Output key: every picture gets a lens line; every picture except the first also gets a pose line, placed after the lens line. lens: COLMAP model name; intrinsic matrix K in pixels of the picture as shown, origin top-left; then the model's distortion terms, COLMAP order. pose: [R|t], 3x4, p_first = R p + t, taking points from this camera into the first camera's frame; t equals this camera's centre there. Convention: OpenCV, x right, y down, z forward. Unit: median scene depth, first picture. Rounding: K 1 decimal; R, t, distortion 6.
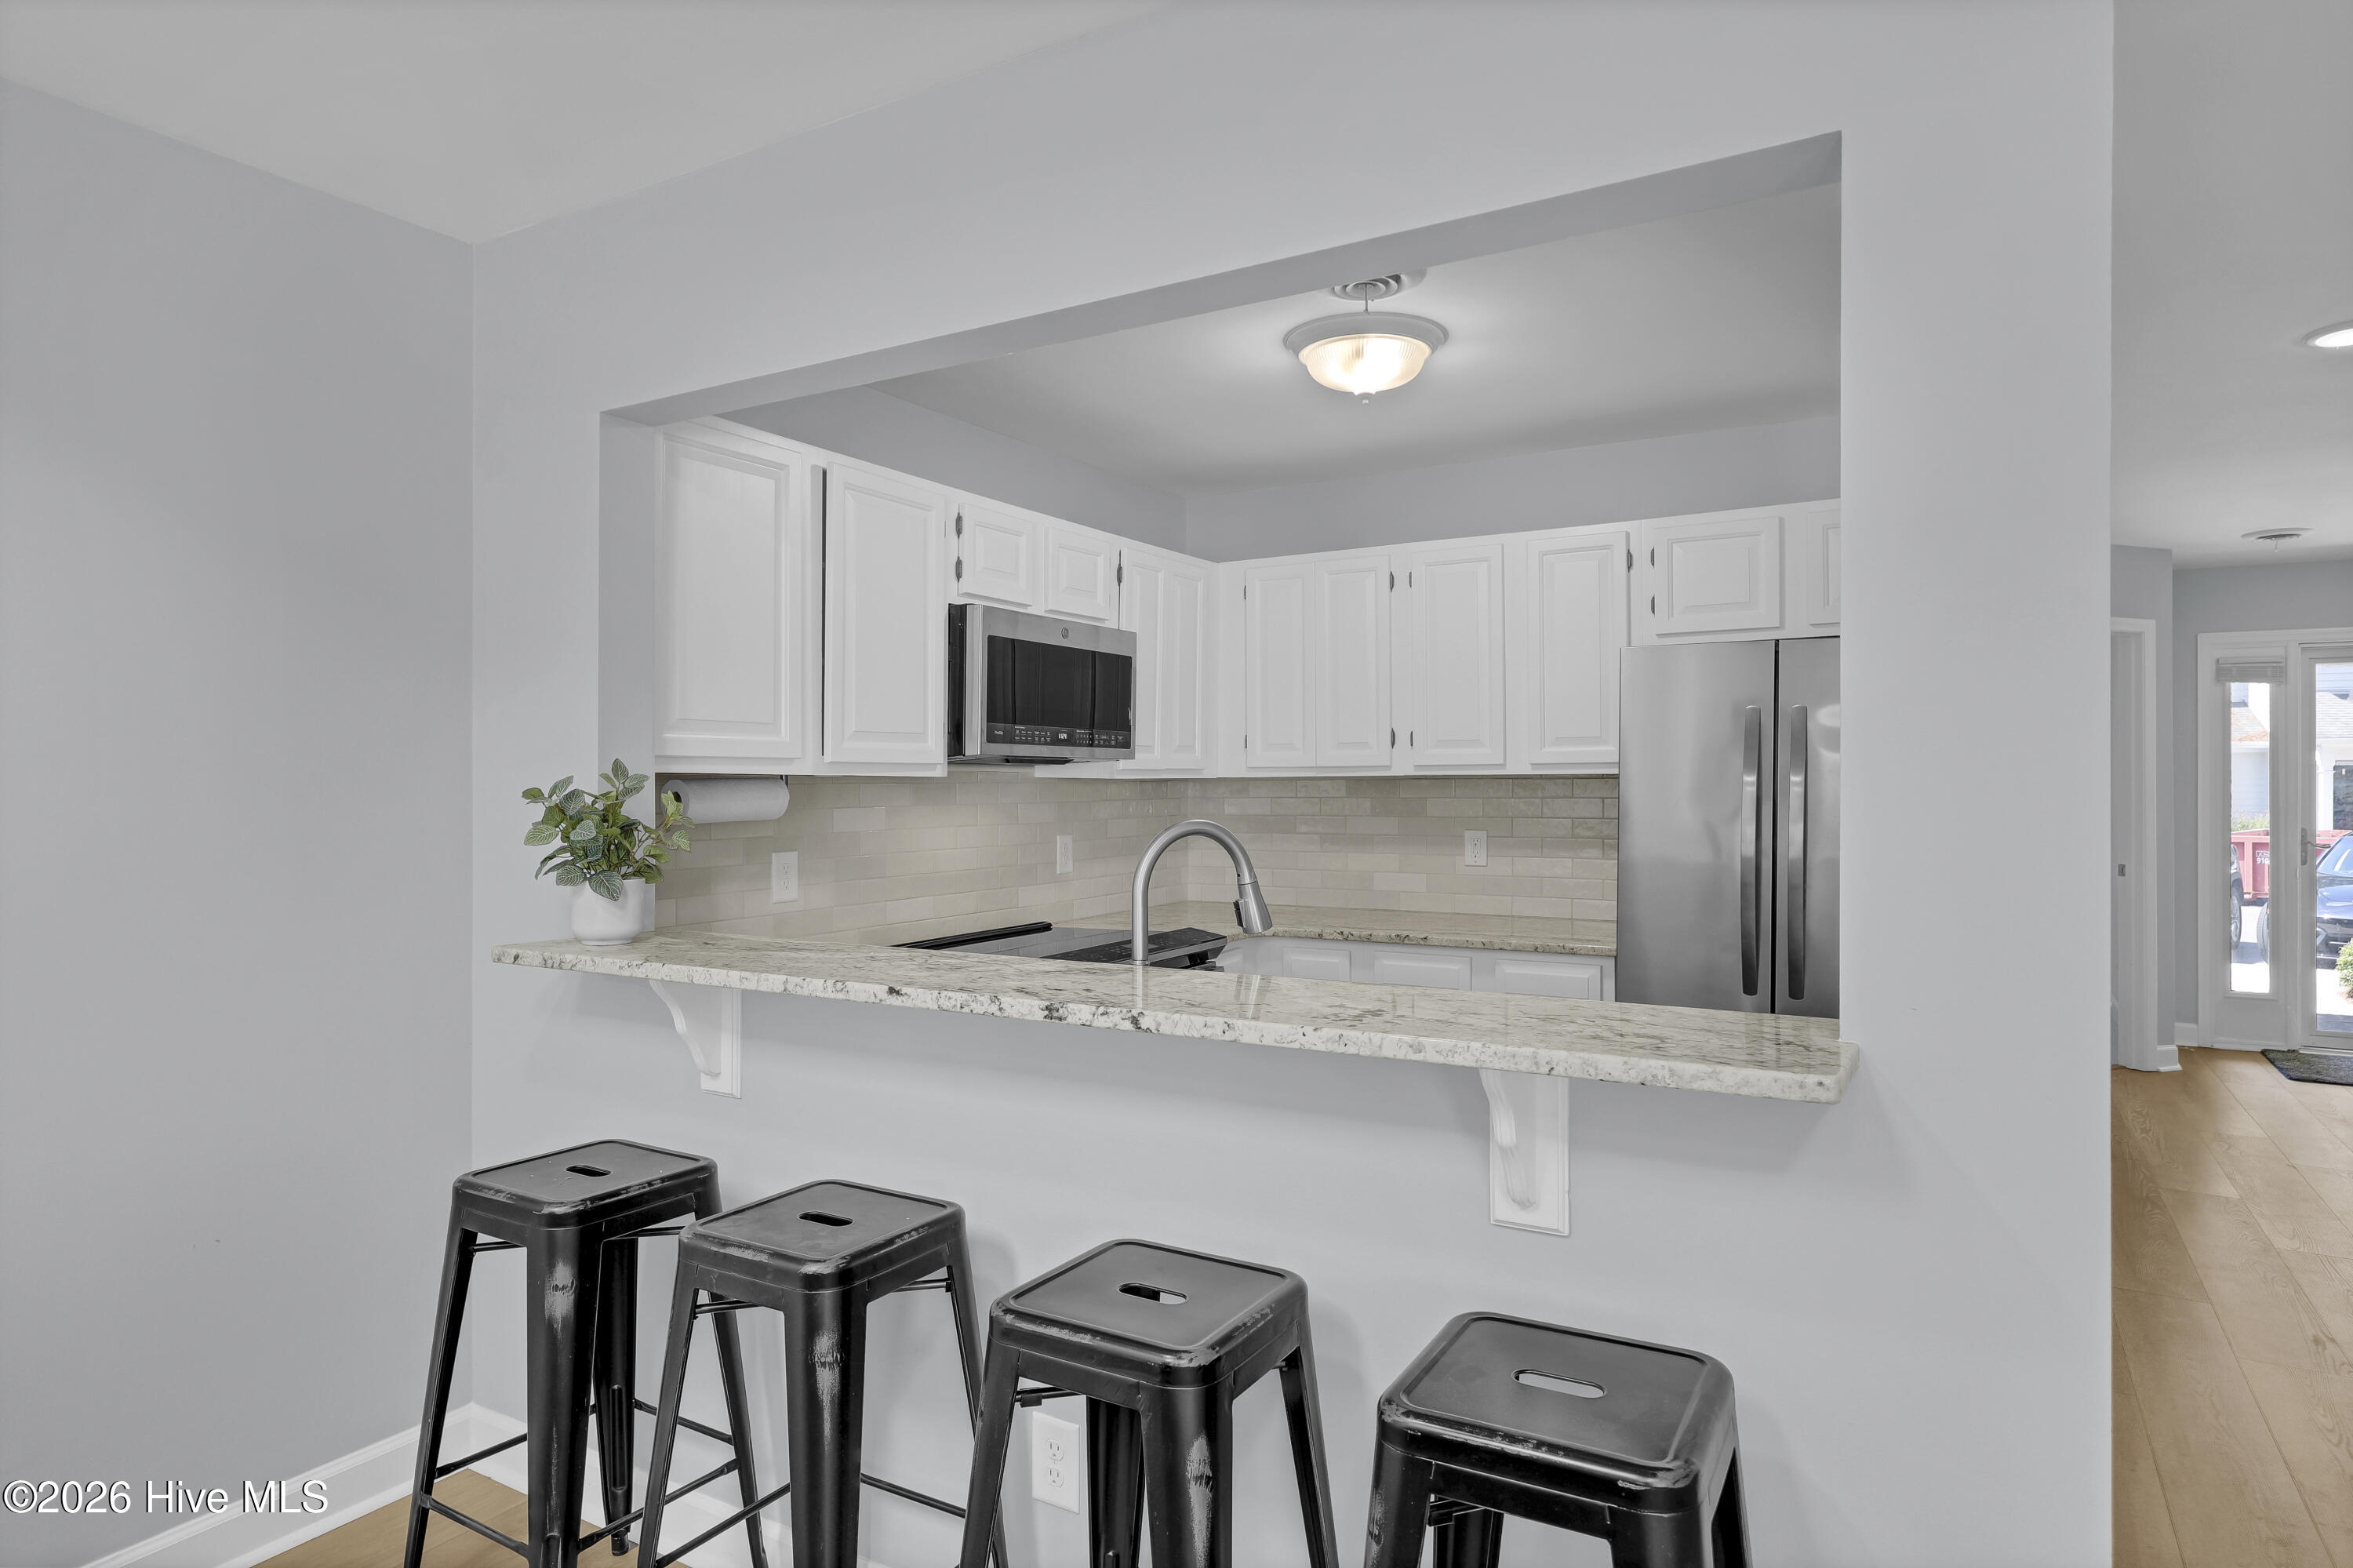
lens RADIAL K [[1354.4, 0, 1176.5], [0, 1354.4, 784.0], [0, 0, 1]] dist [0.003877, 0.002090]
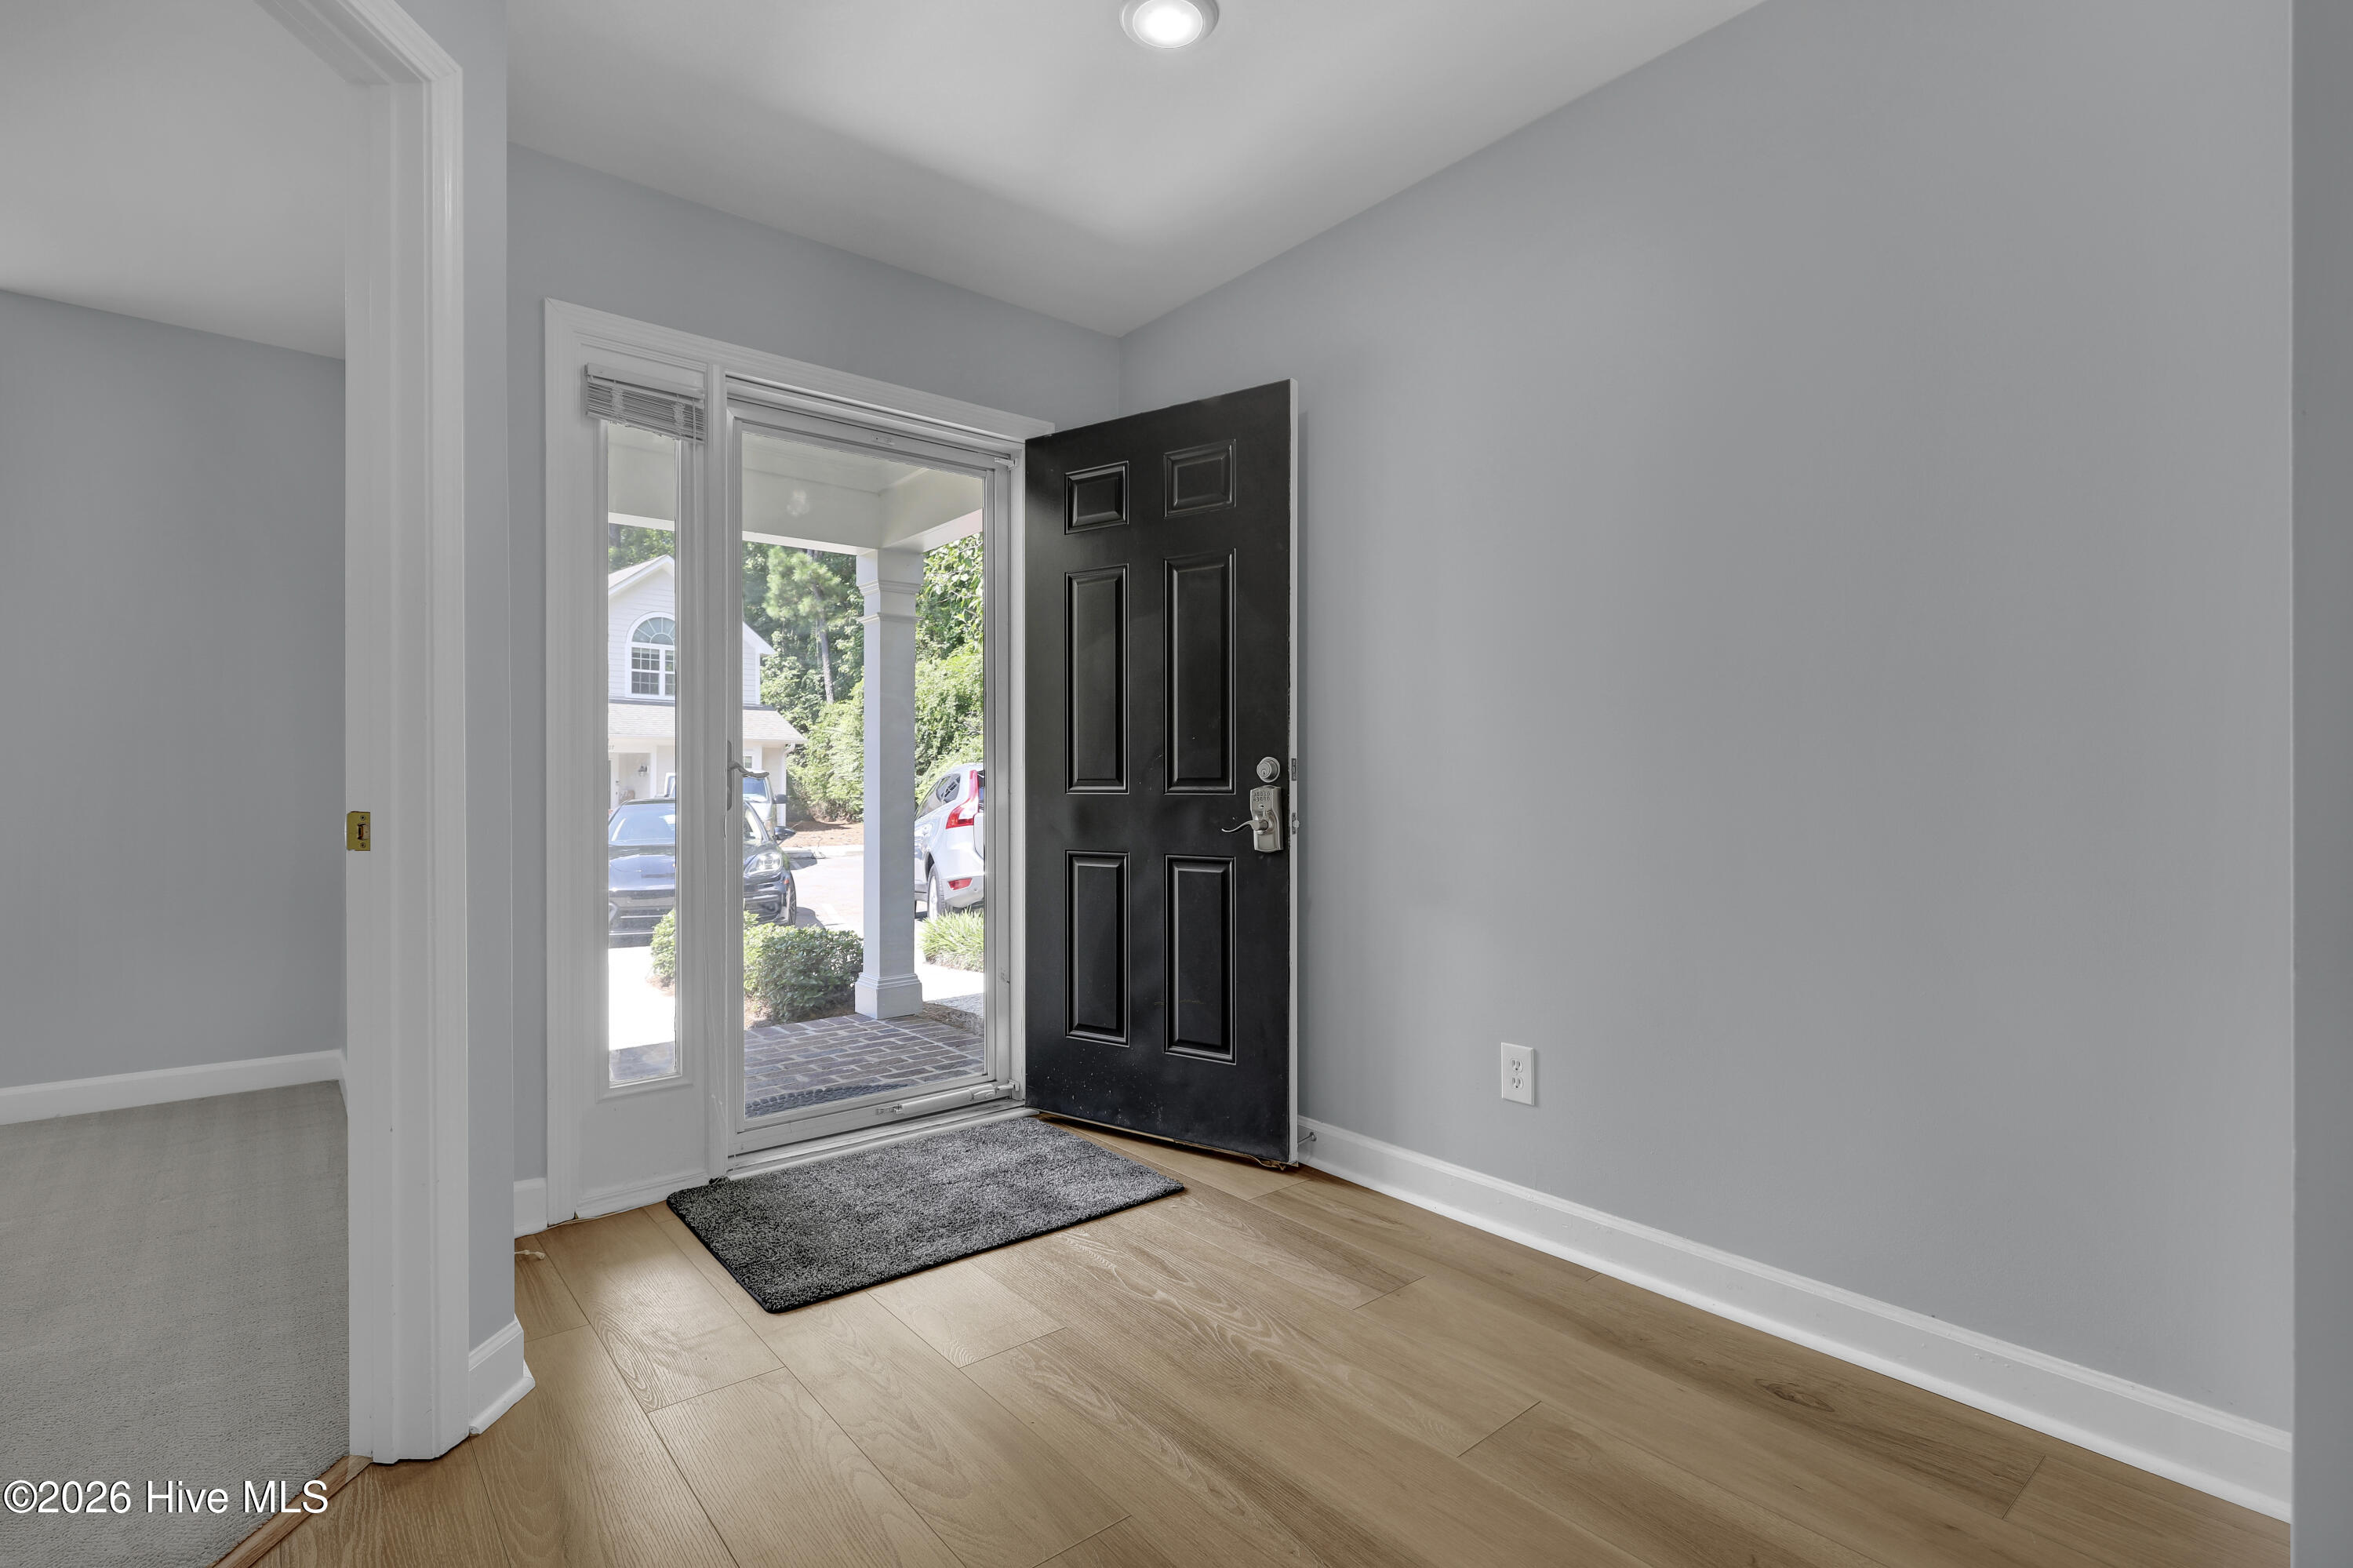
lens RADIAL K [[1080.2, 0, 1176.9], [0, 1080.2, 790.9], [0, 0, 1]] dist [0.001311, 0.000790]
pose [[0.334246, -0.000654, 0.942485, 0.487172], [-0.001584, 0.999998, 0.001255, 0.050438], [-0.942484, -0.001912, 0.334245, 0.687306]]
